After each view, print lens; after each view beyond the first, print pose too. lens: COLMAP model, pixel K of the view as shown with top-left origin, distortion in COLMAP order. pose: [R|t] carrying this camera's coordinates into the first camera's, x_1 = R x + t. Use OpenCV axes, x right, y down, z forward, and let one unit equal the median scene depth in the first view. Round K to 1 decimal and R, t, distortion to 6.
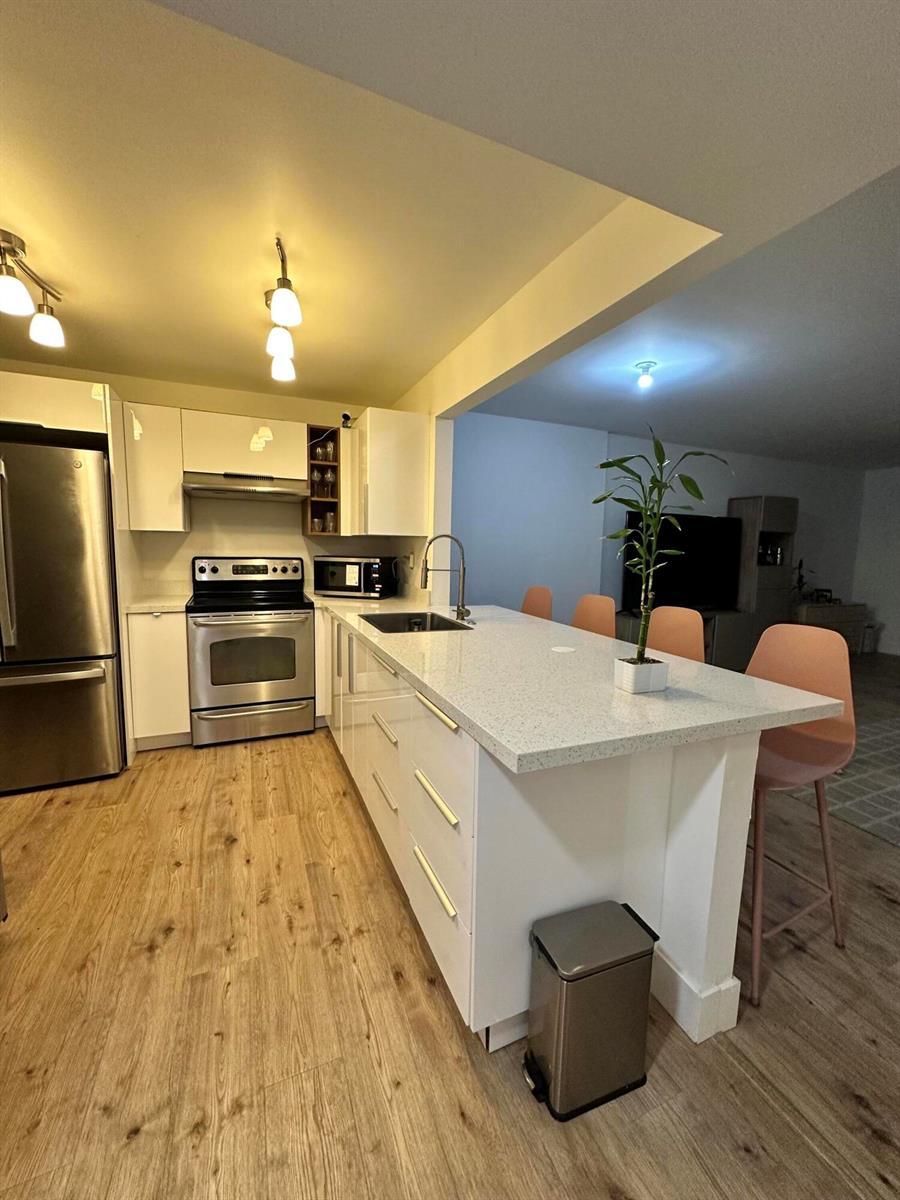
lens RADIAL K [[481.3, 0, 449.9], [0, 481.3, 602.1], [0, 0, 1]] dist [0.000627, 0.000316]
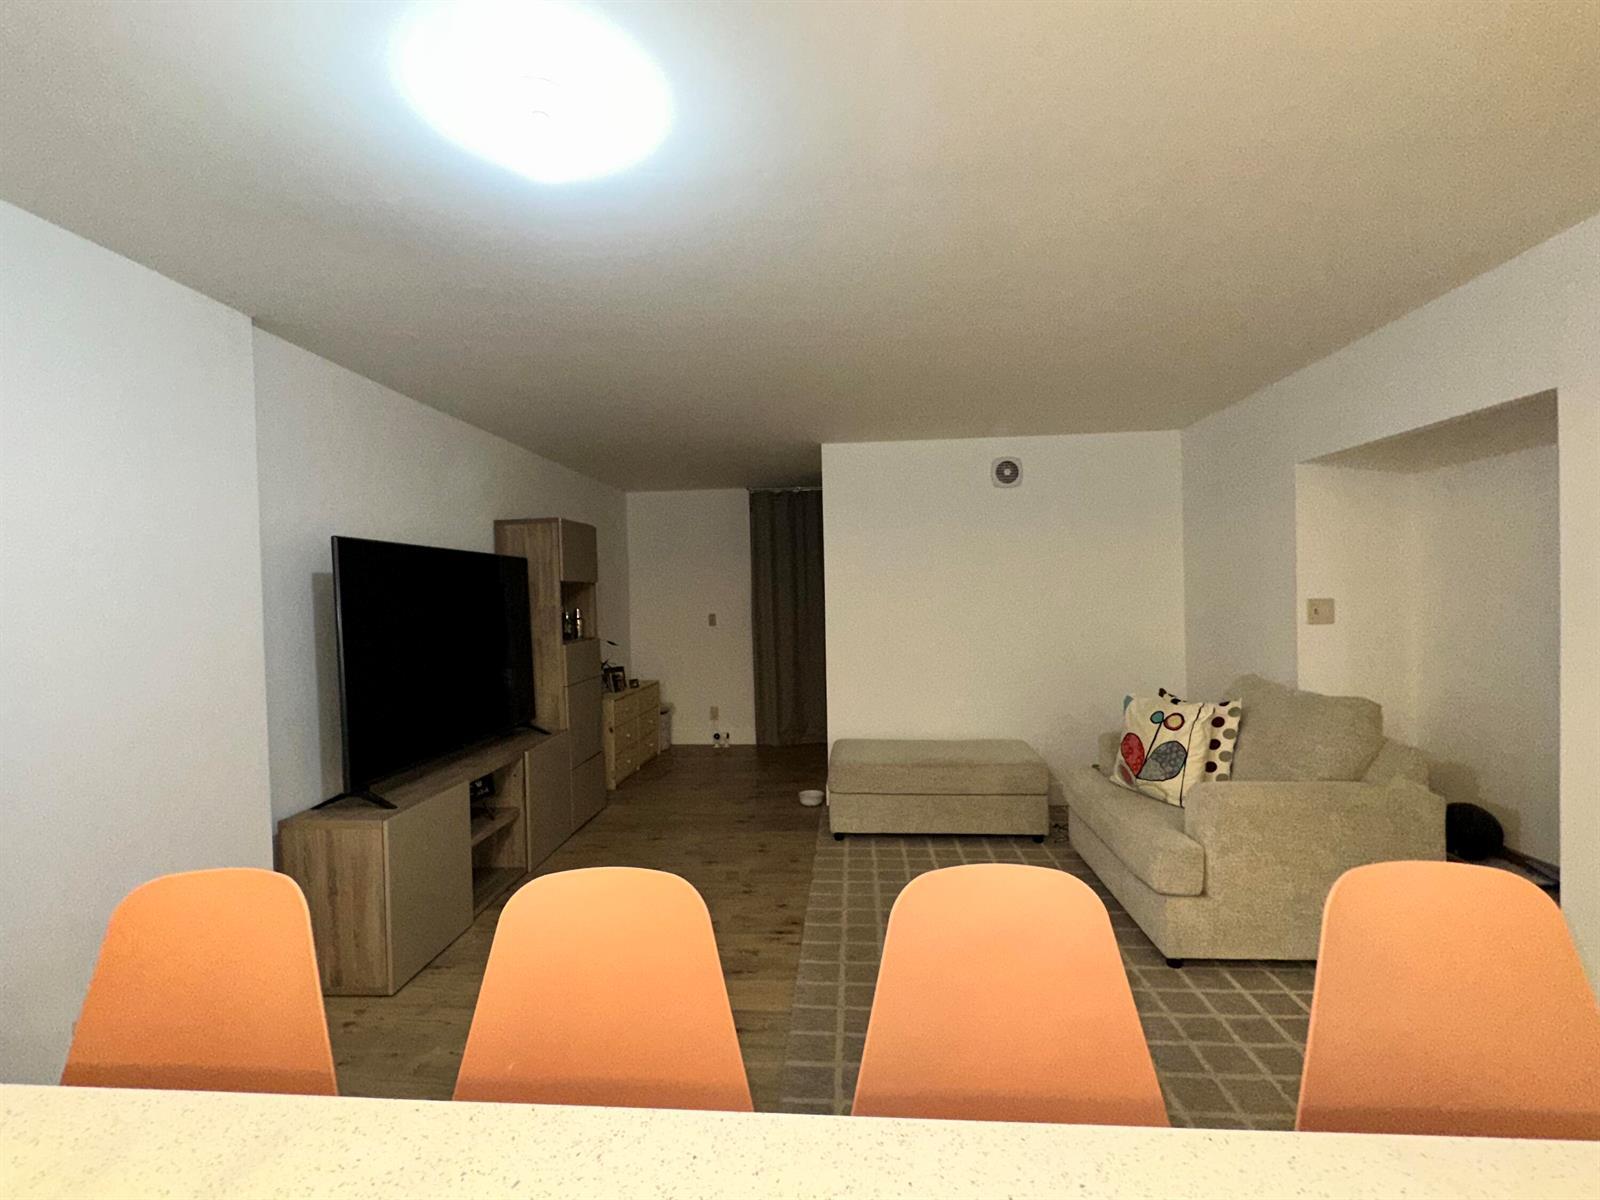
lens RADIAL K [[737.0, 0, 806.1], [0, 737.0, 606.6], [0, 0, 1]] dist [-0.001300, 0.000317]
pose [[0.455011, -0.043814, 0.889407, 0.022479], [0.134234, 0.990751, -0.019866, -0.094575], [-0.880310, 0.128428, 0.456684, 0.547898]]
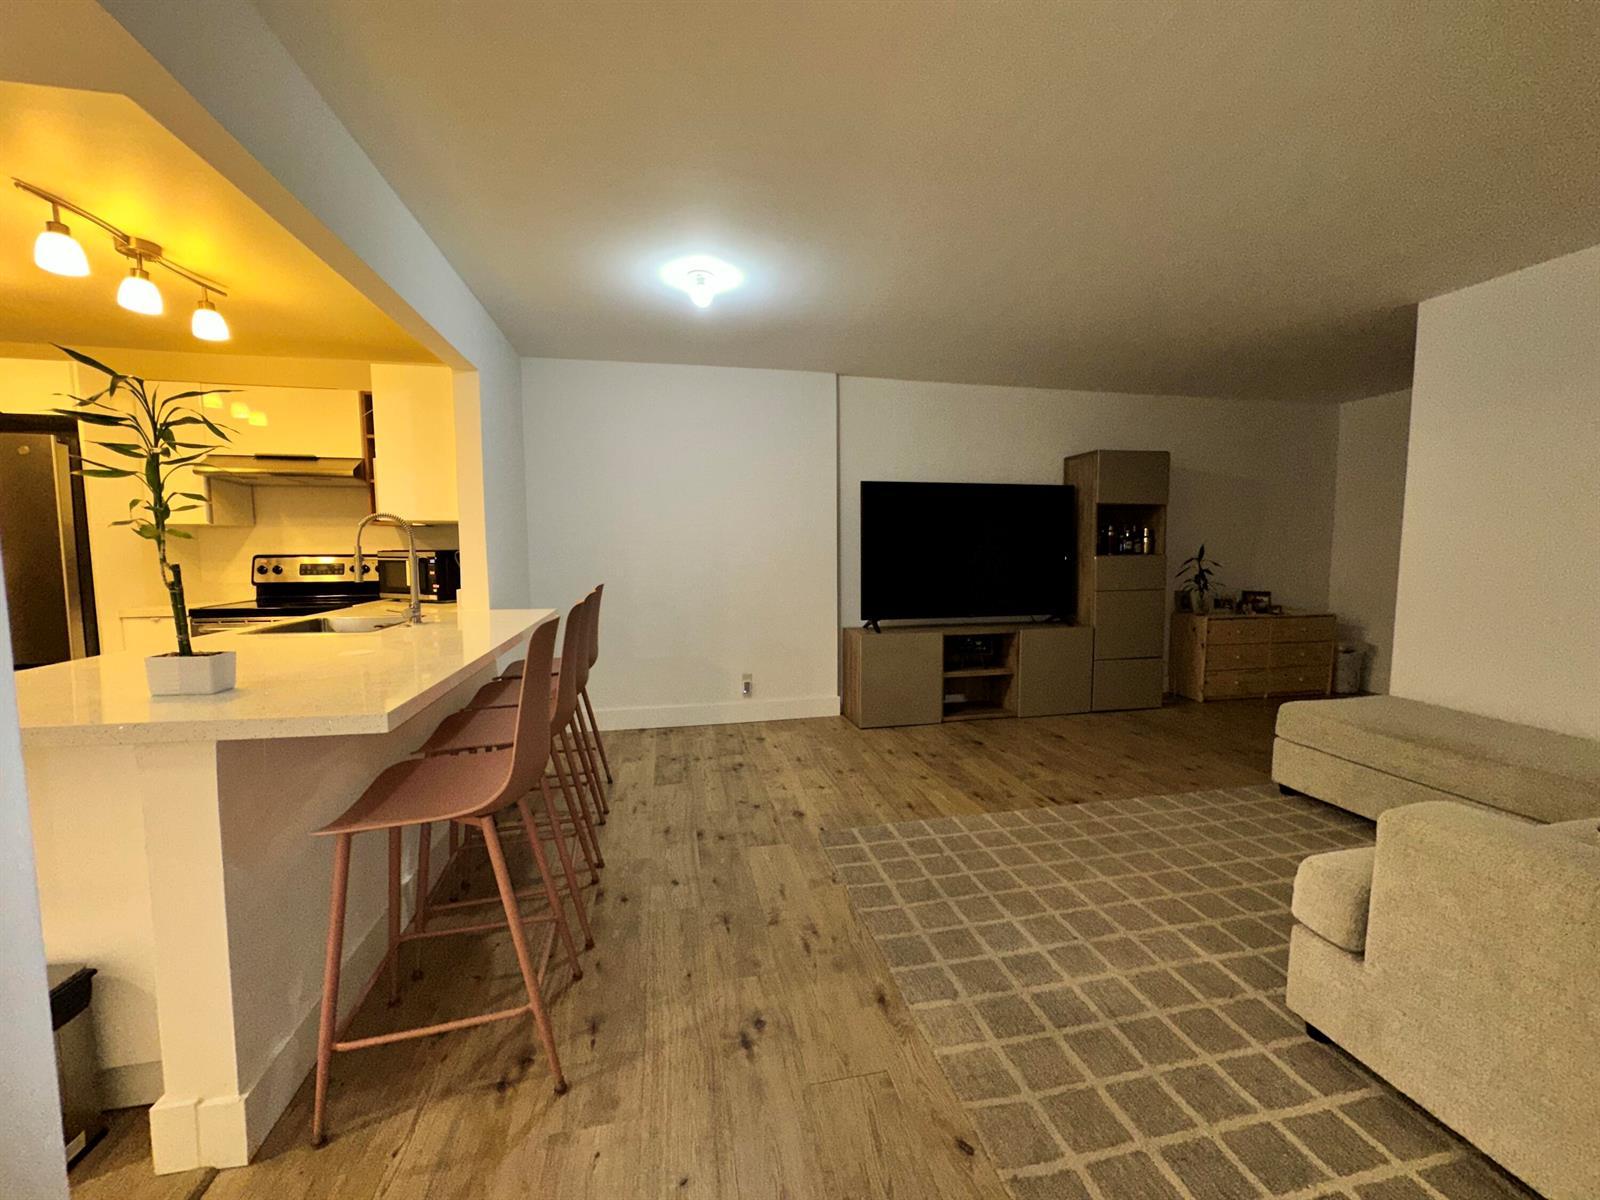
lens RADIAL K [[641.7, 0, 800.6], [0, 641.7, 599.6], [0, 0, 1]] dist [0.000627, 0.000316]
pose [[0.980418, -0.009699, -0.196688, 0.619656], [0.001916, 0.999209, -0.039721, 0.030926], [0.196918, 0.038566, 0.979661, 0.076394]]
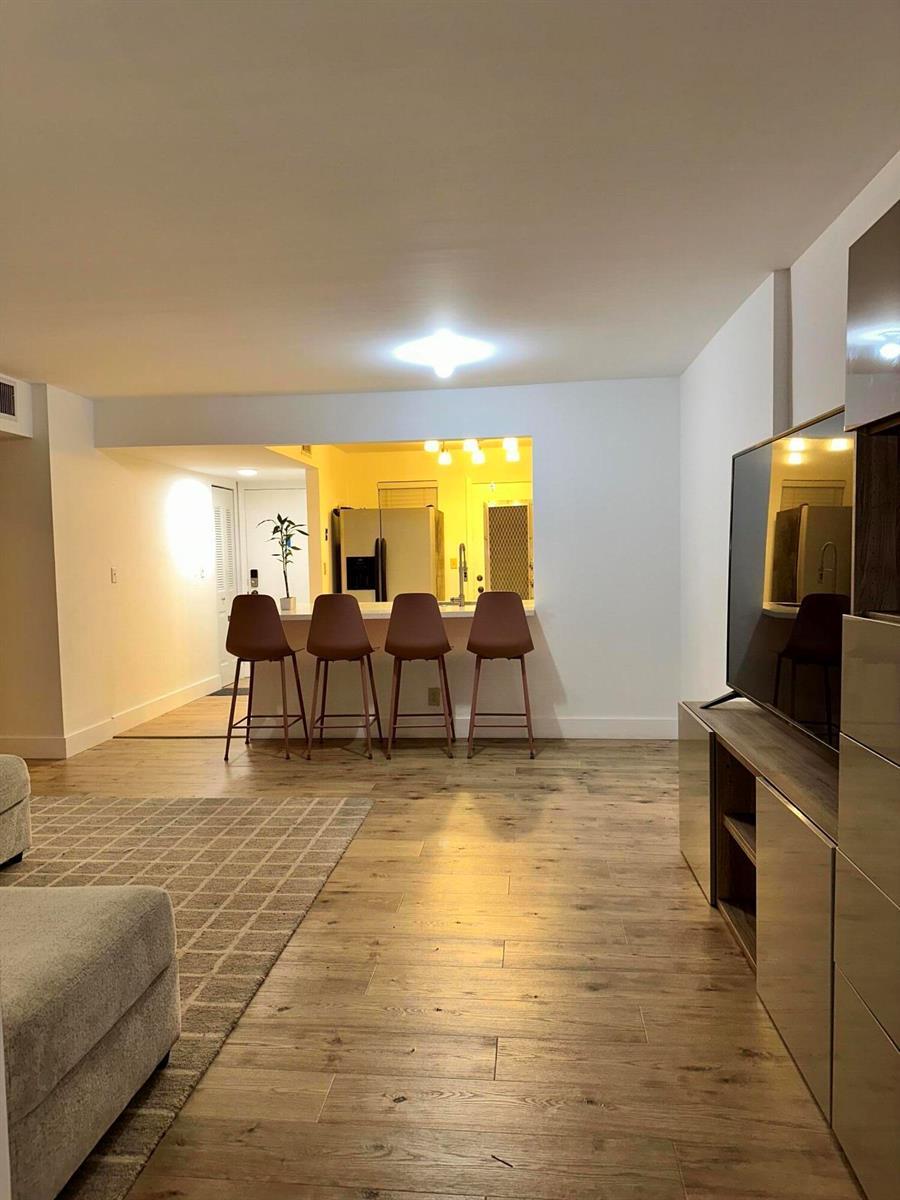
lens RADIAL K [[835.9, 0, 449.9], [0, 835.9, 599.7], [0, 0, 1]] dist [0.026918, -0.037194]
pose [[-0.487263, 0.036778, -0.872480, 1.527729], [-0.093300, 0.991201, 0.093888, -0.144934], [0.868257, 0.127151, -0.479545, 1.540232]]
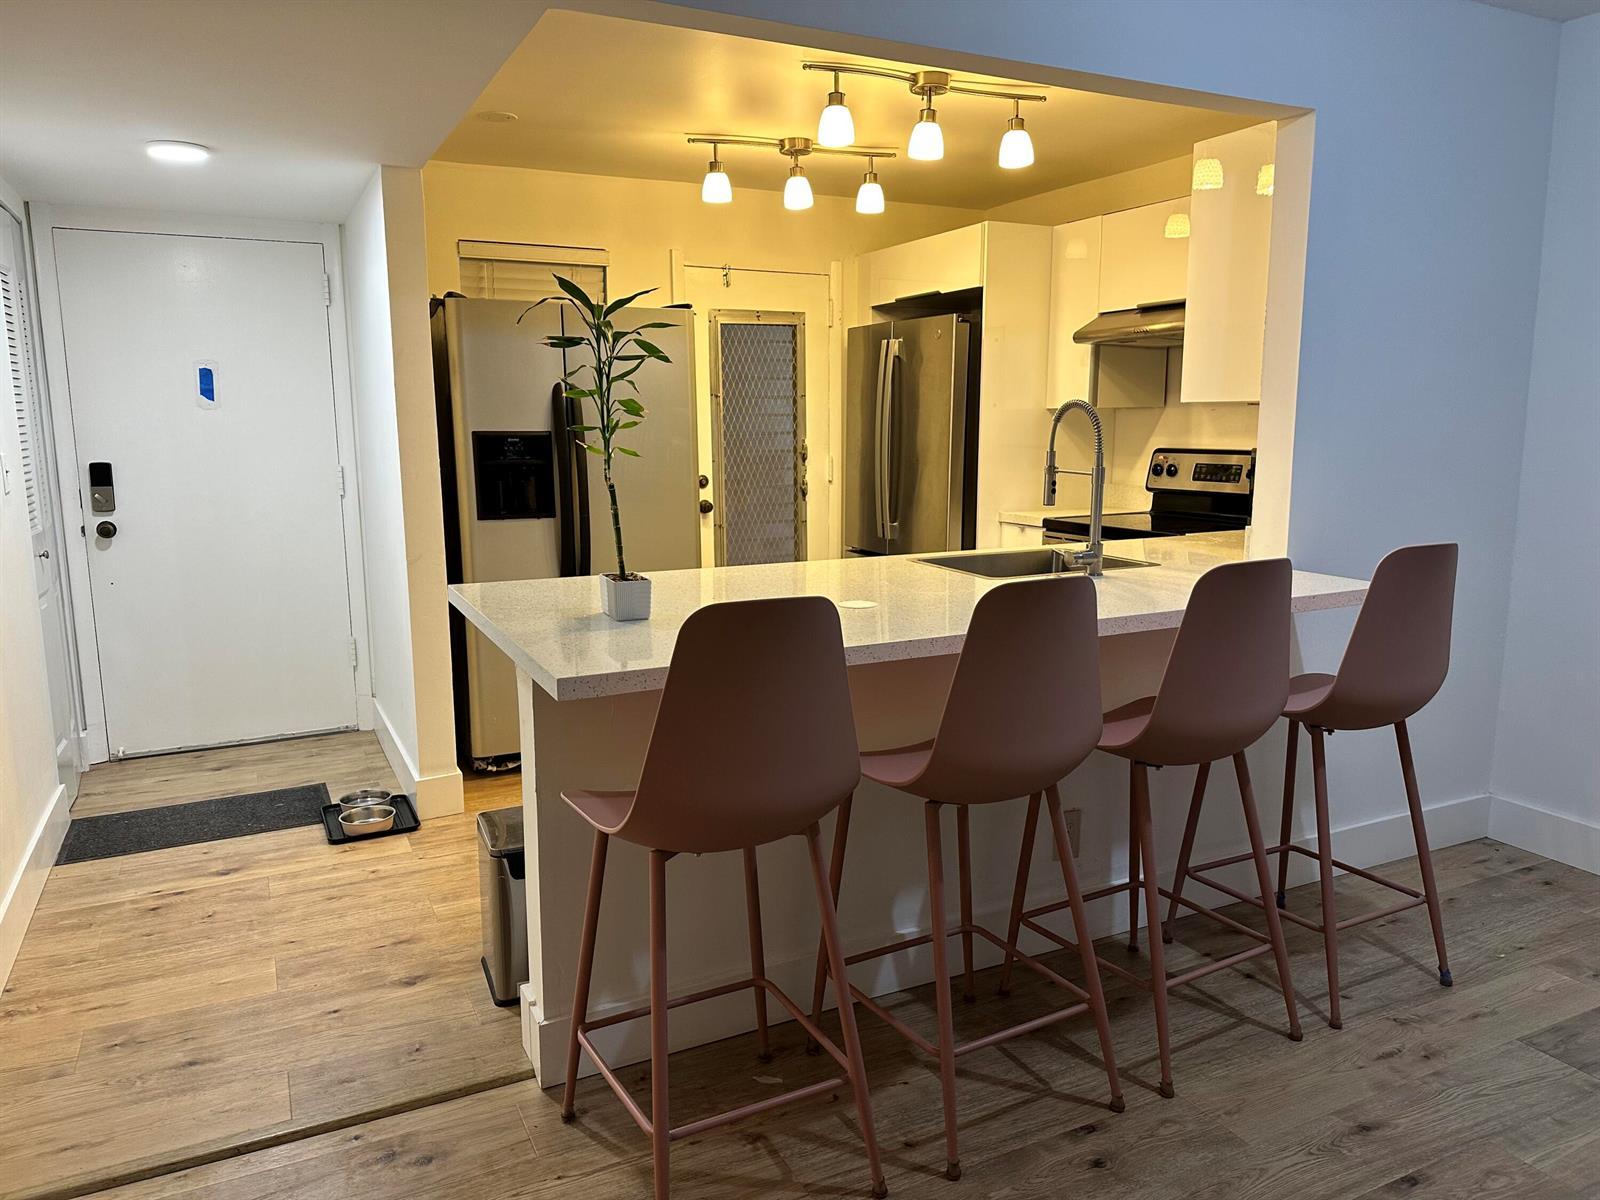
lens RADIAL K [[1114.5, 0, 801.7], [0, 1114.5, 612.7], [0, 0, 1]] dist [0.026918, -0.037194]
pose [[0.050417, 0.151919, -0.987106, 0.841207], [-0.113661, 0.982815, 0.145453, -0.043039], [0.992240, 0.104862, 0.066818, 0.467299]]
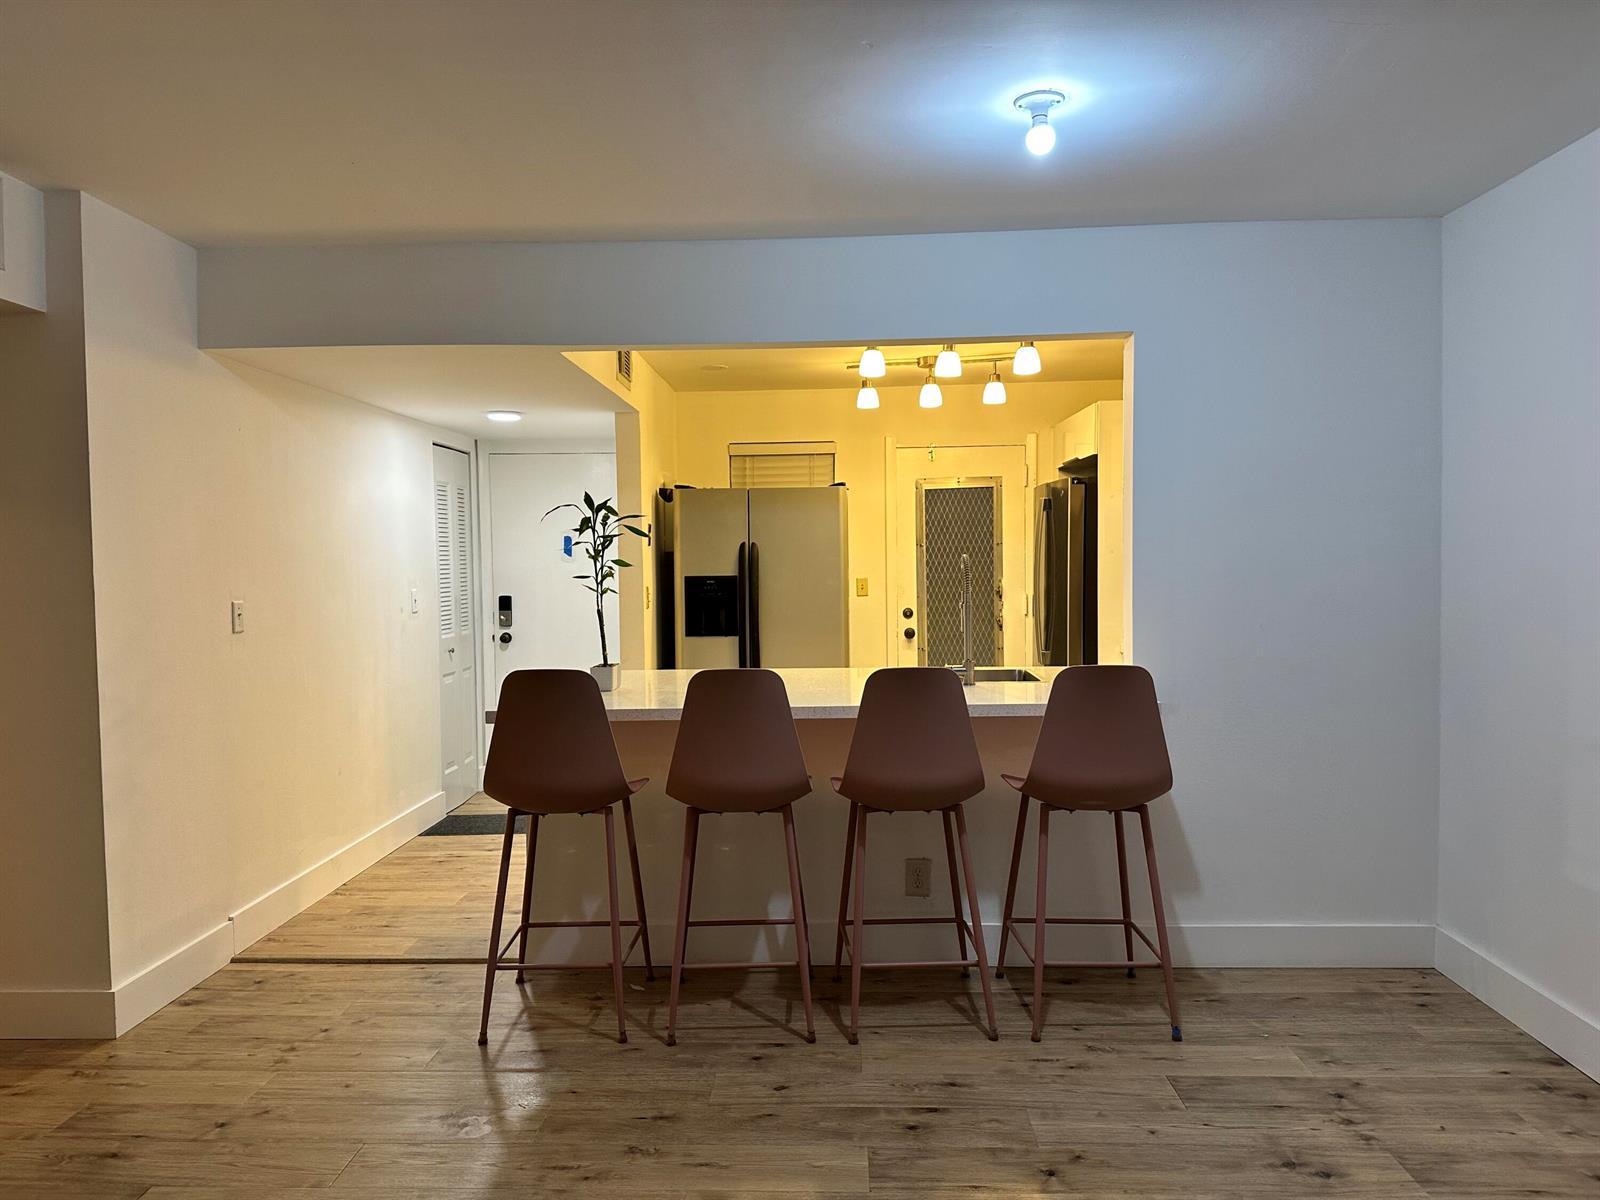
lens RADIAL K [[1114.5, 0, 793.3], [0, 1114.5, 591.0], [0, 0, 1]] dist [0.026918, -0.037194]
pose [[-0.435913, 0.011006, -0.899921, 1.093612], [-0.102187, 0.992854, 0.061642, -0.116954], [0.894168, 0.118831, -0.431674, 1.051136]]
